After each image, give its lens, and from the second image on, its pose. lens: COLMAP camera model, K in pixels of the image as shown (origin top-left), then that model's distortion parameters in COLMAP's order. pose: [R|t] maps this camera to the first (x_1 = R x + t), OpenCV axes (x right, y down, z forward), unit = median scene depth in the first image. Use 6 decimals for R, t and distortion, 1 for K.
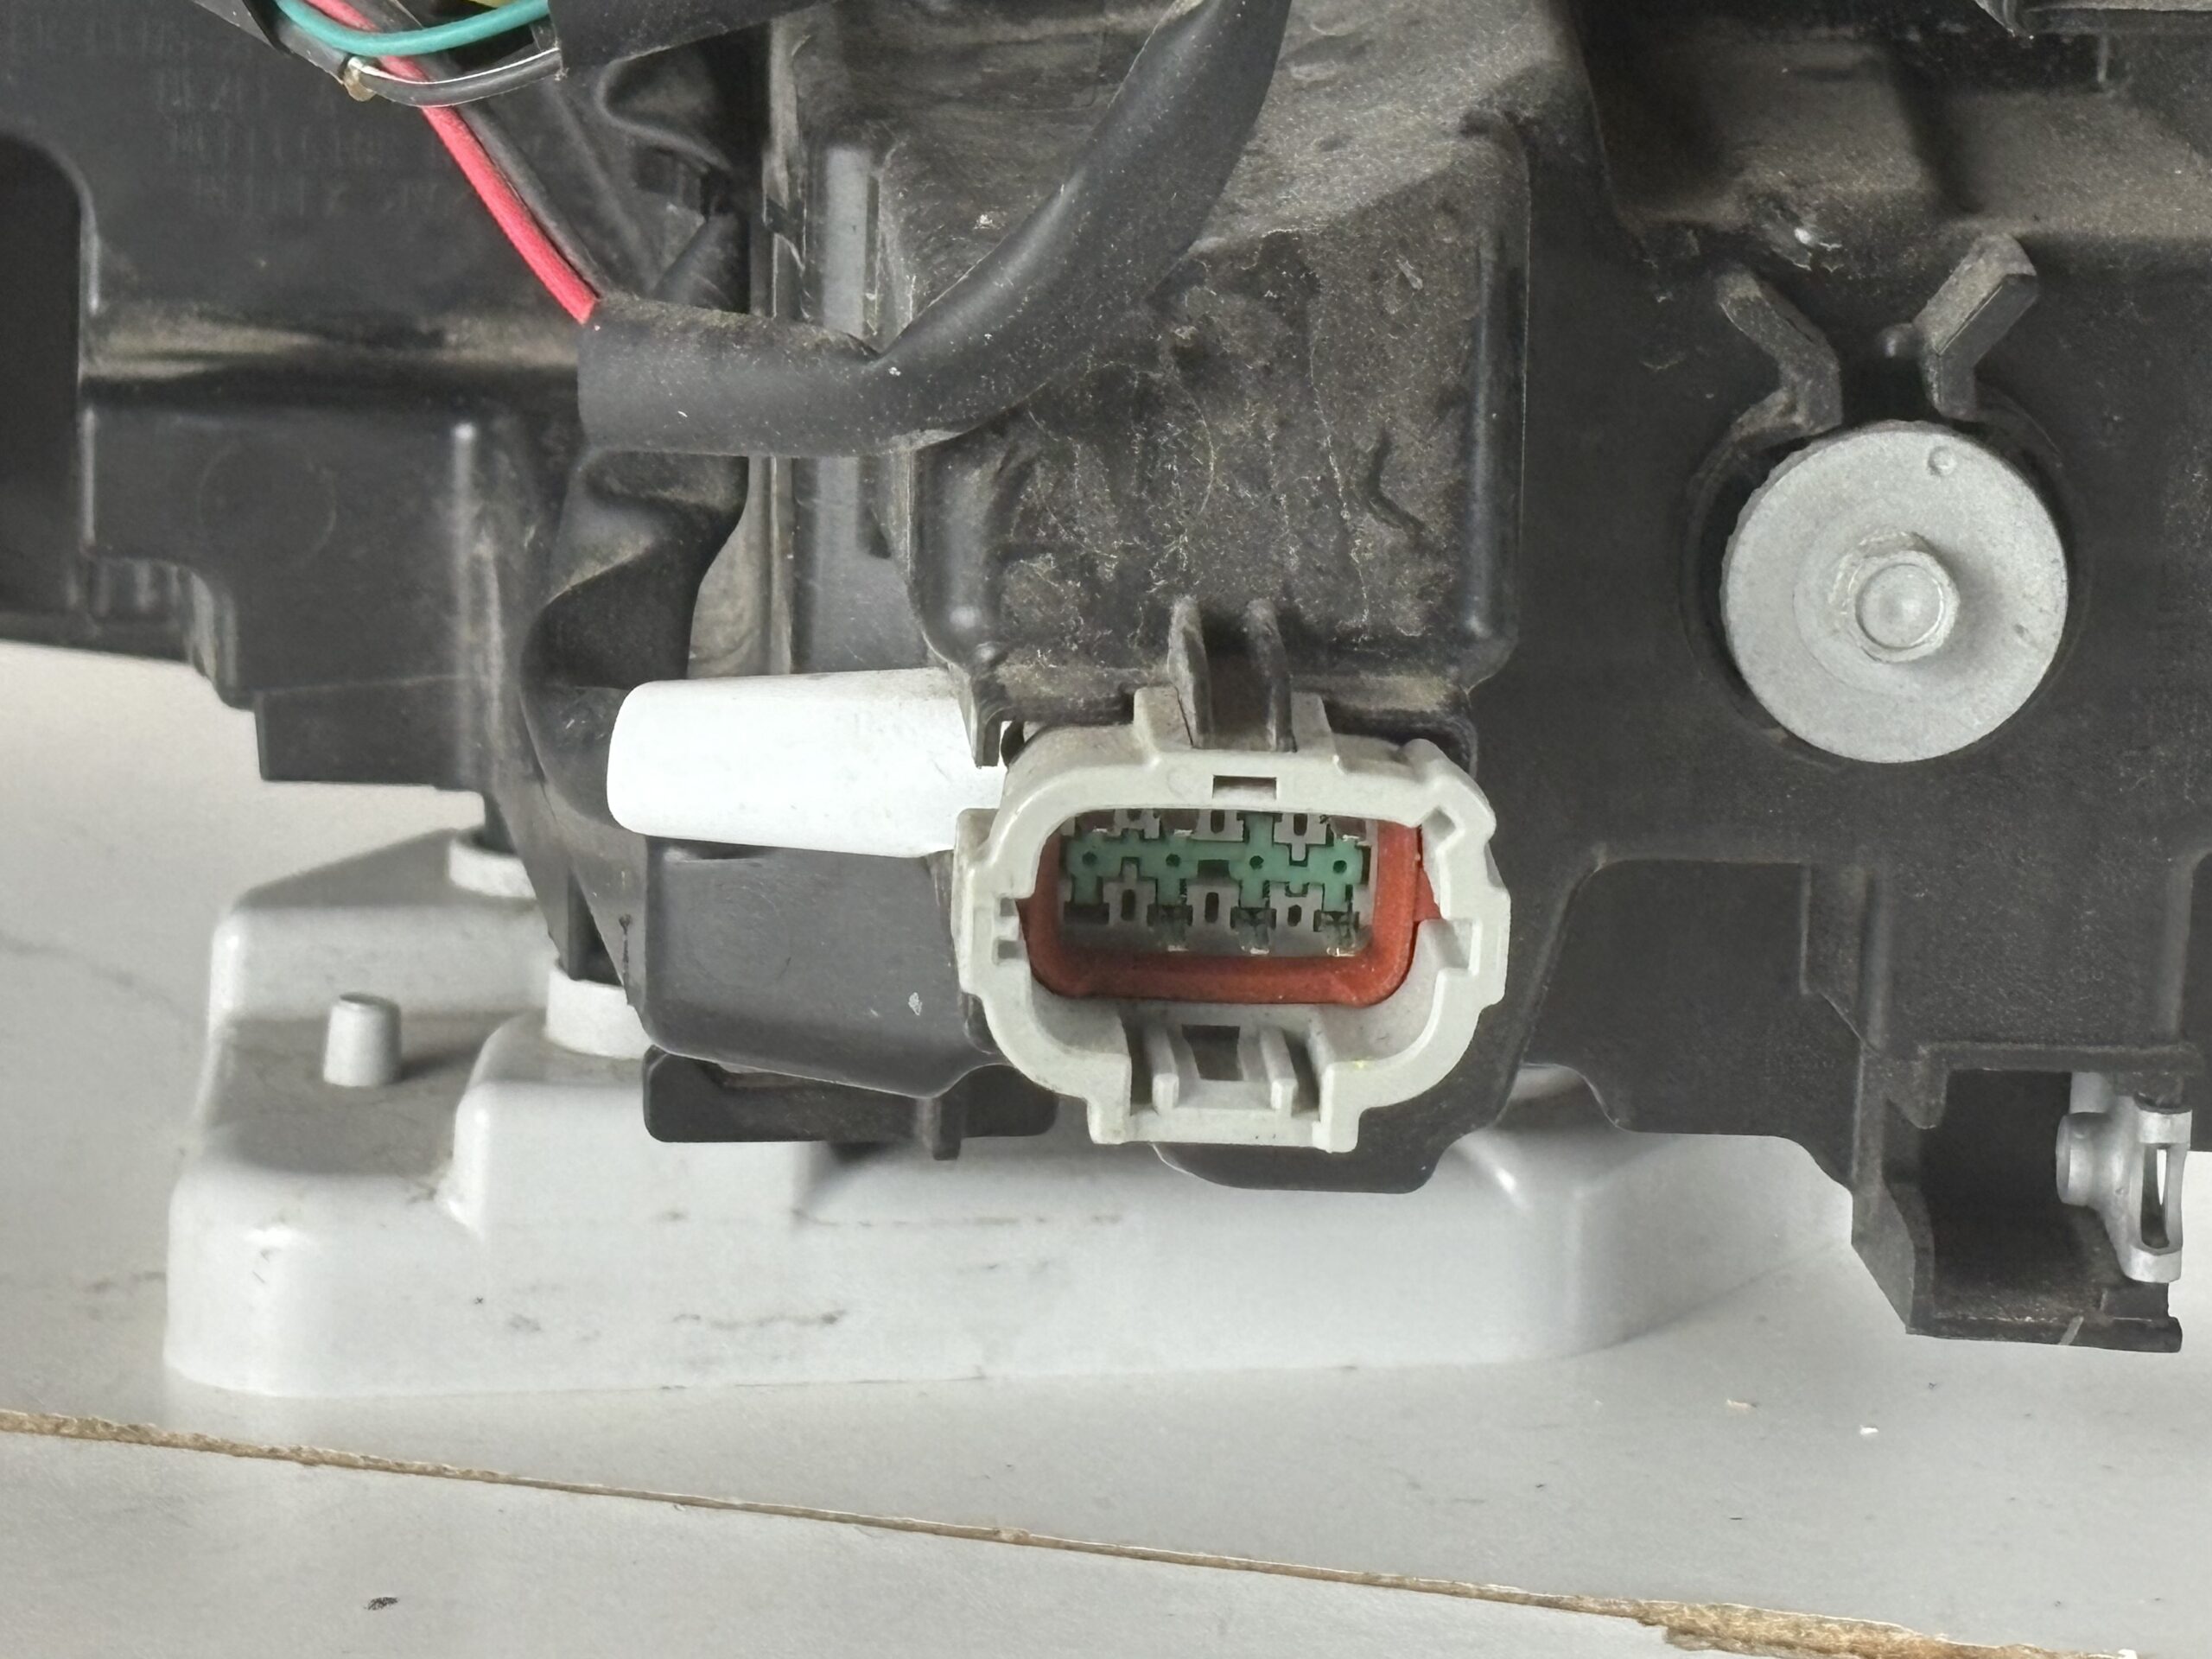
lens RADIAL K [[8159.7, 0, 1100.1], [0, 8159.7, 839.5], [0, 0, 1]] dist [0.476489, 0.000000]
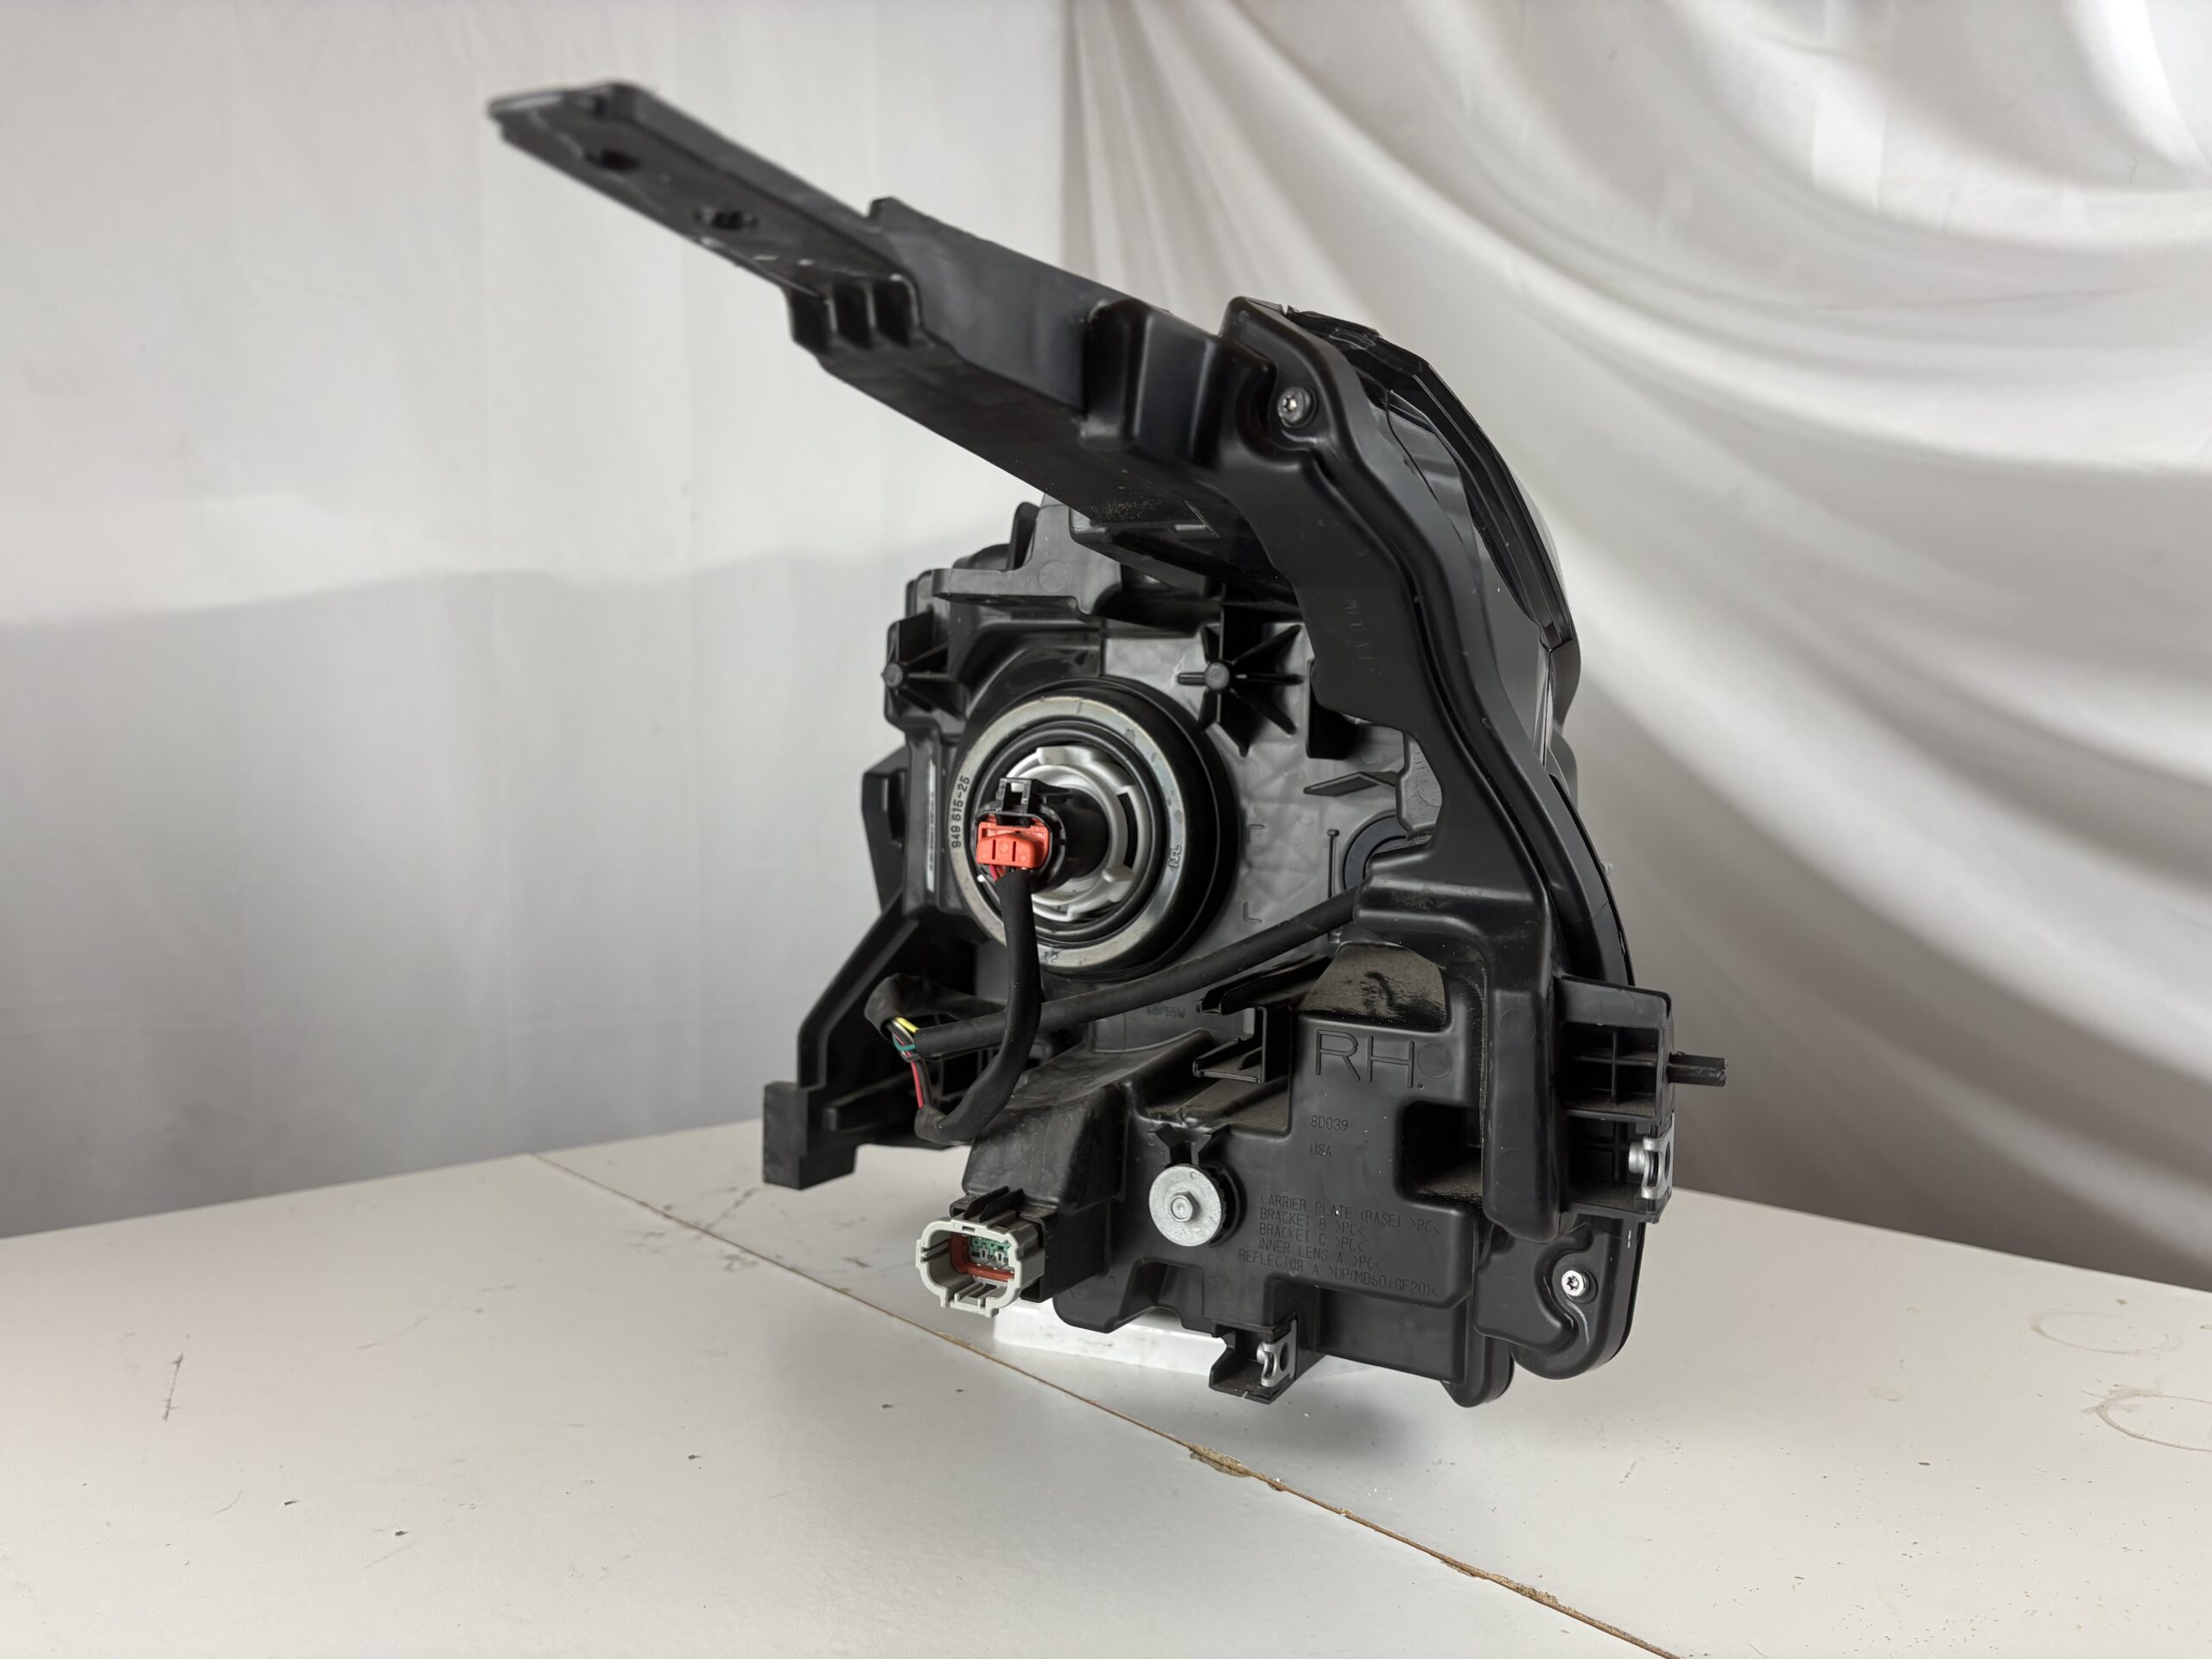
lens RADIAL K [[1696.2, 0, 1096.6], [0, 1696.2, 824.1], [0, 0, 1]] dist [0.035923, -0.027282]
pose [[0.867156, 0.013008, -0.497866, 0.498818], [-0.119749, 0.975778, -0.183077, -0.056503], [0.483425, 0.218376, 0.847710, 0.188974]]
